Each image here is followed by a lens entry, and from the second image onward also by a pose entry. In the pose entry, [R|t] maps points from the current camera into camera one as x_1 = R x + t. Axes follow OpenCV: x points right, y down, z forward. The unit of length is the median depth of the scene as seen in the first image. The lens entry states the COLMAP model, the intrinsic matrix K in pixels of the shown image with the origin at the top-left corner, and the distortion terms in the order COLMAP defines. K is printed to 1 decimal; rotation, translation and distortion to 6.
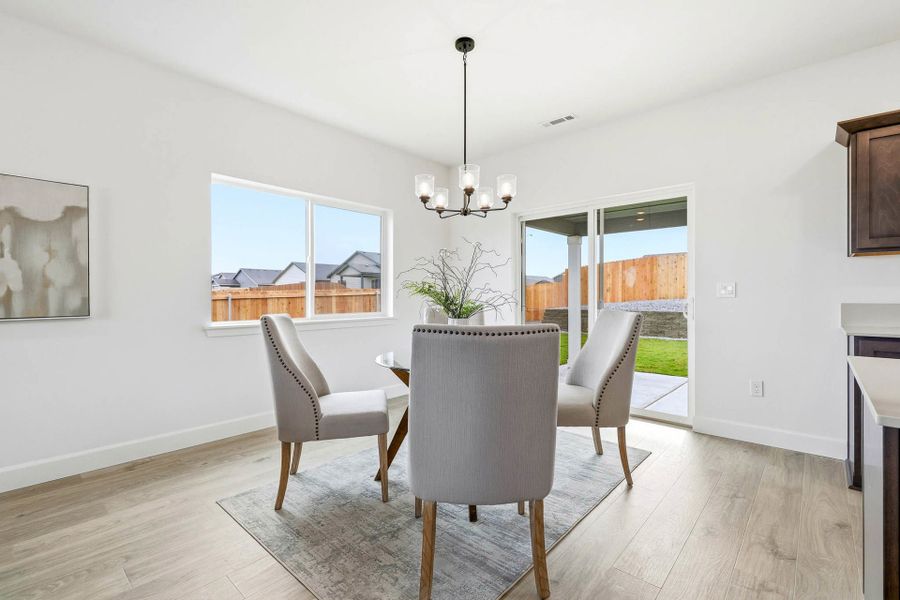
lens RADIAL K [[404.7, 0, 455.4], [0, 404.7, 298.0], [0, 0, 1]] dist [-0.000779, 0.000172]
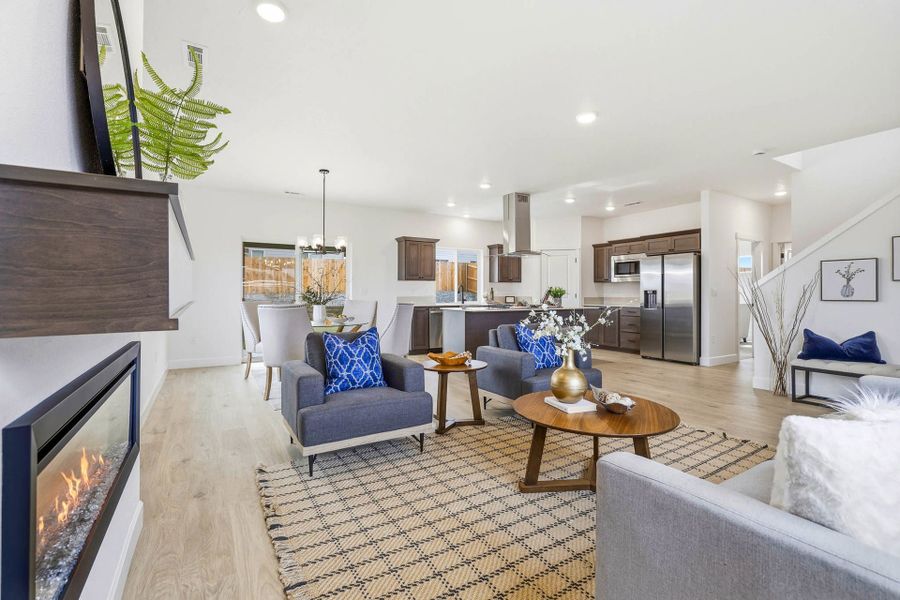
lens RADIAL K [[404.7, 0, 455.4], [0, 404.7, 298.0], [0, 0, 1]] dist [-0.000779, 0.000172]
pose [[0.290767, -0.008356, 0.956757, -1.883261], [0.003153, 0.999965, 0.007775, 0.000200], [-0.956789, 0.000756, 0.290783, -0.251636]]
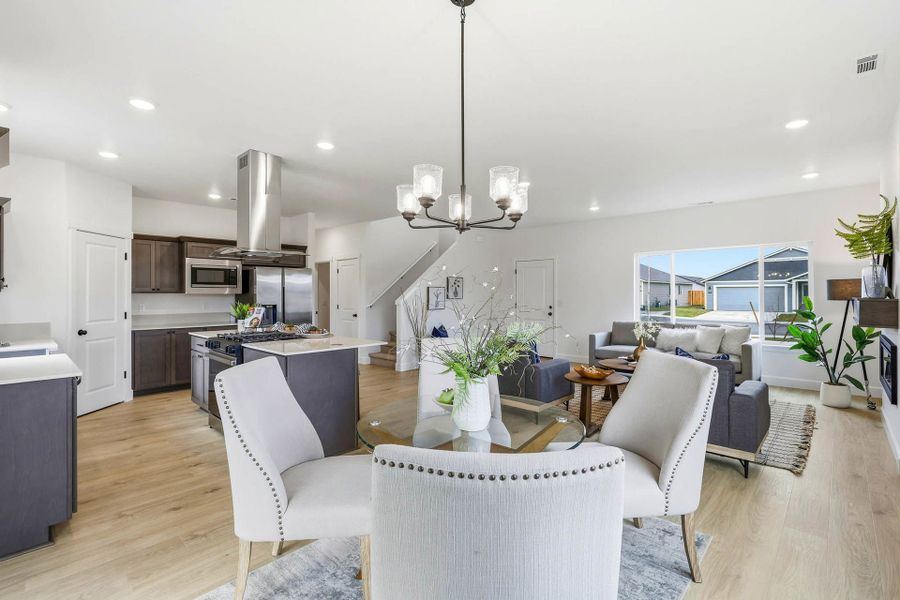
lens RADIAL K [[413.7, 0, 450.2], [0, 413.7, 293.2], [0, 0, 1]] dist [0.001836, 0.000793]
pose [[-0.999321, 0.003770, 0.036654, 0.022923], [0.003885, 0.999988, 0.003046, -0.105501], [-0.036642, 0.003186, -0.999323, 1.891509]]
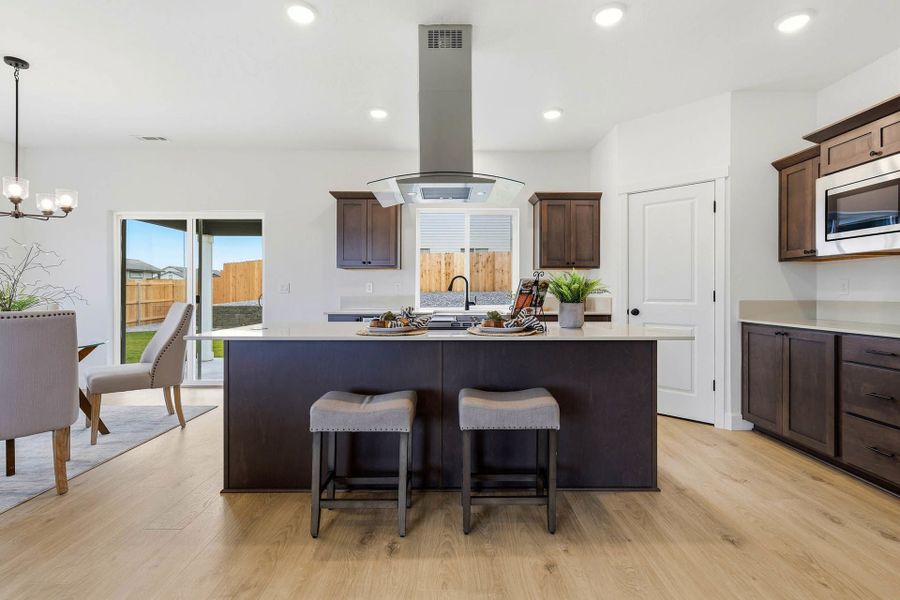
lens RADIAL K [[413.7, 0, 450.2], [0, 413.7, 293.2], [0, 0, 1]] dist [0.001836, 0.000793]
pose [[0.745458, 0.001280, 0.666551, 0.165899], [0.000579, 0.999997, -0.002568, 0.004112], [-0.666552, 0.002301, 0.745455, -0.691104]]
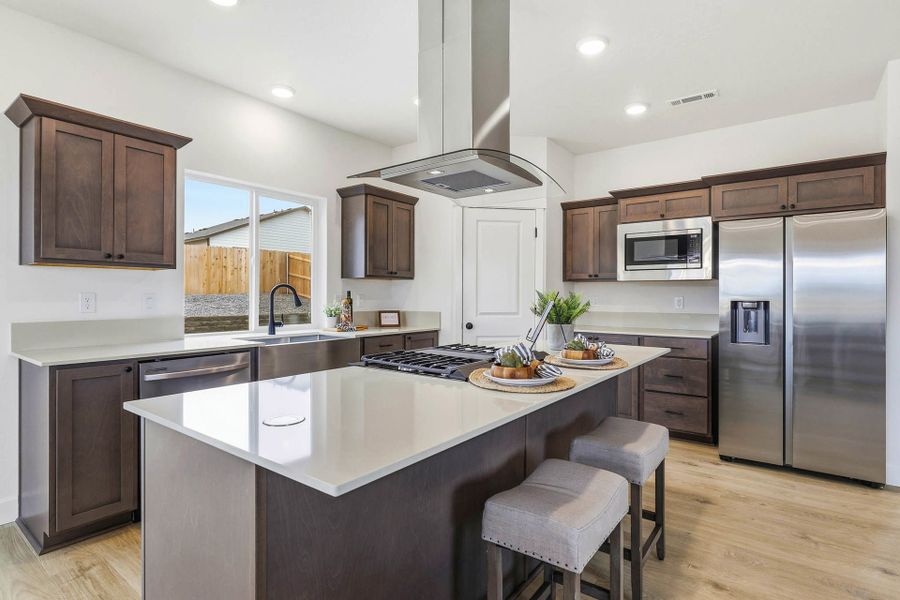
lens RADIAL K [[458.2, 0, 455.2], [0, 458.2, 296.1], [0, 0, 1]] dist [0.000109, -0.000166]
pose [[-0.081364, 0.000889, 0.996684, -0.002388], [0.002158, 0.999997, -0.000716, -0.042630], [-0.996682, 0.002092, -0.081365, 0.245492]]
